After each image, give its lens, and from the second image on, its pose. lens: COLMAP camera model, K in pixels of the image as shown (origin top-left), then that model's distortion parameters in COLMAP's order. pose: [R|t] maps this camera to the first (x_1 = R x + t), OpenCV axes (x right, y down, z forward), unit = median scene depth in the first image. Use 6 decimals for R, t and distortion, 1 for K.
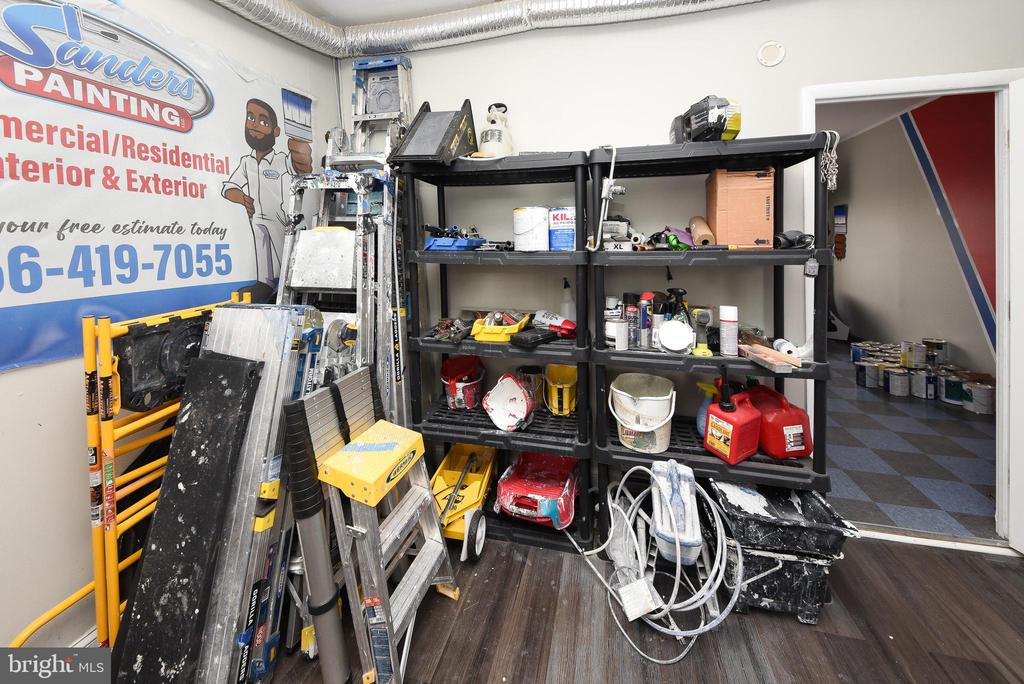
lens RADIAL K [[397.6, 0, 507.5], [0, 397.6, 258.0], [0, 0, 1]] dist [-0.001053, -0.000520]
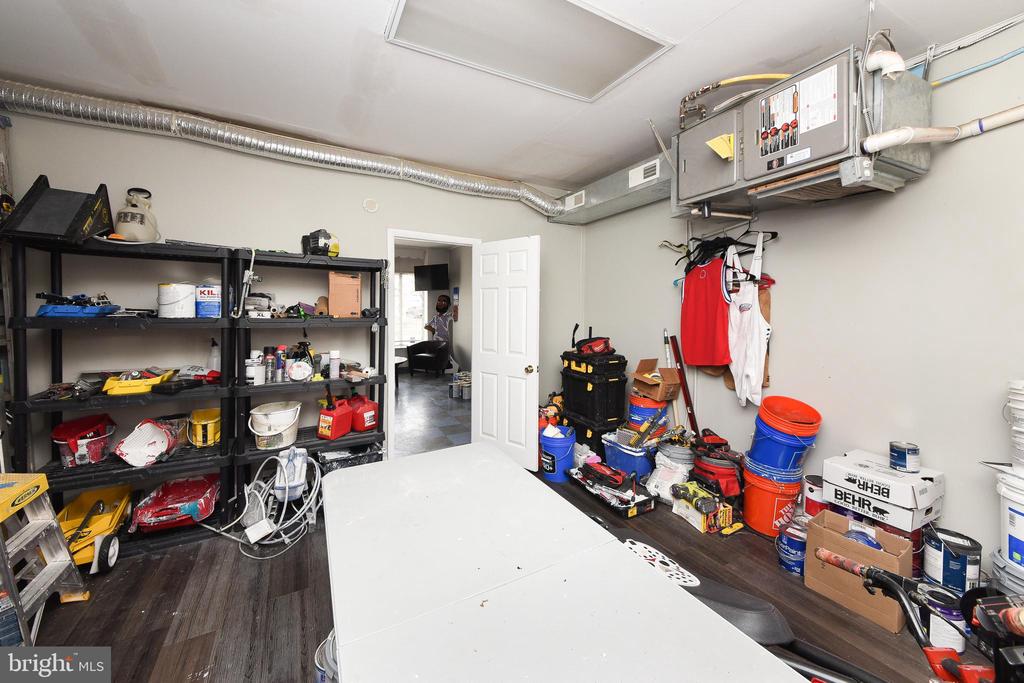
lens RADIAL K [[361.4, 0, 524.2], [0, 361.4, 309.5], [0, 0, 1]] dist [0.026634, -0.011520]
pose [[0.690312, 0.020078, 0.723233, -0.024303], [0.003517, 0.999510, -0.031105, -0.003740], [-0.723503, 0.024016, 0.689903, -0.698982]]
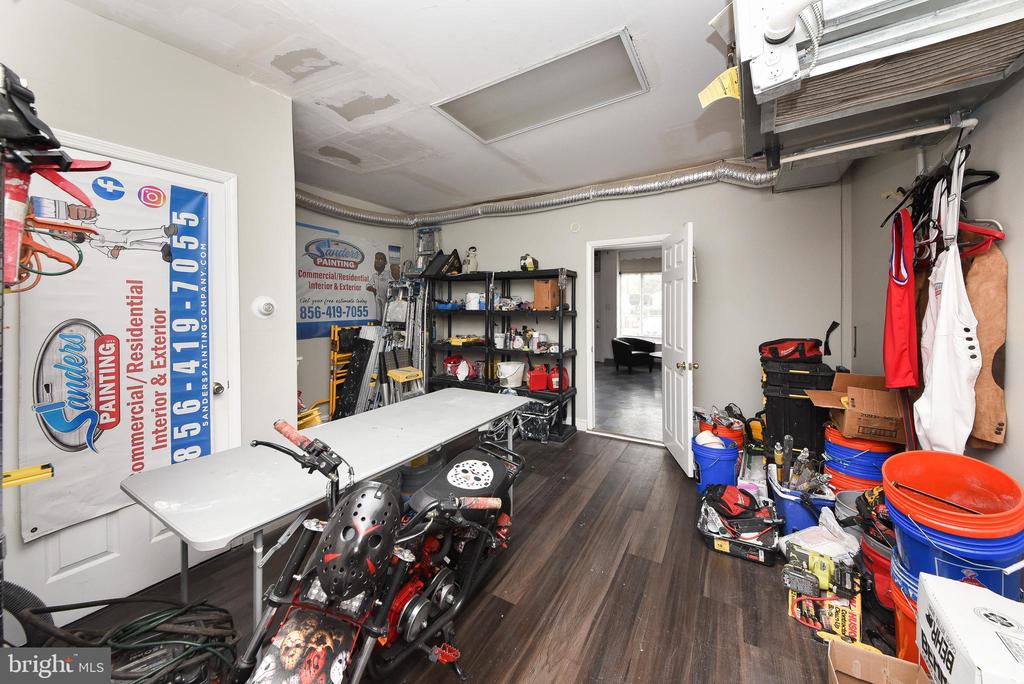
lens RADIAL K [[361.4, 0, 524.2], [0, 361.4, 310.0], [0, 0, 1]] dist [0.026634, -0.011520]
pose [[0.973696, 0.012769, -0.227494, 1.019149], [-0.018940, 0.999509, -0.024968, 0.038156], [0.227063, 0.028620, 0.973459, -1.323803]]
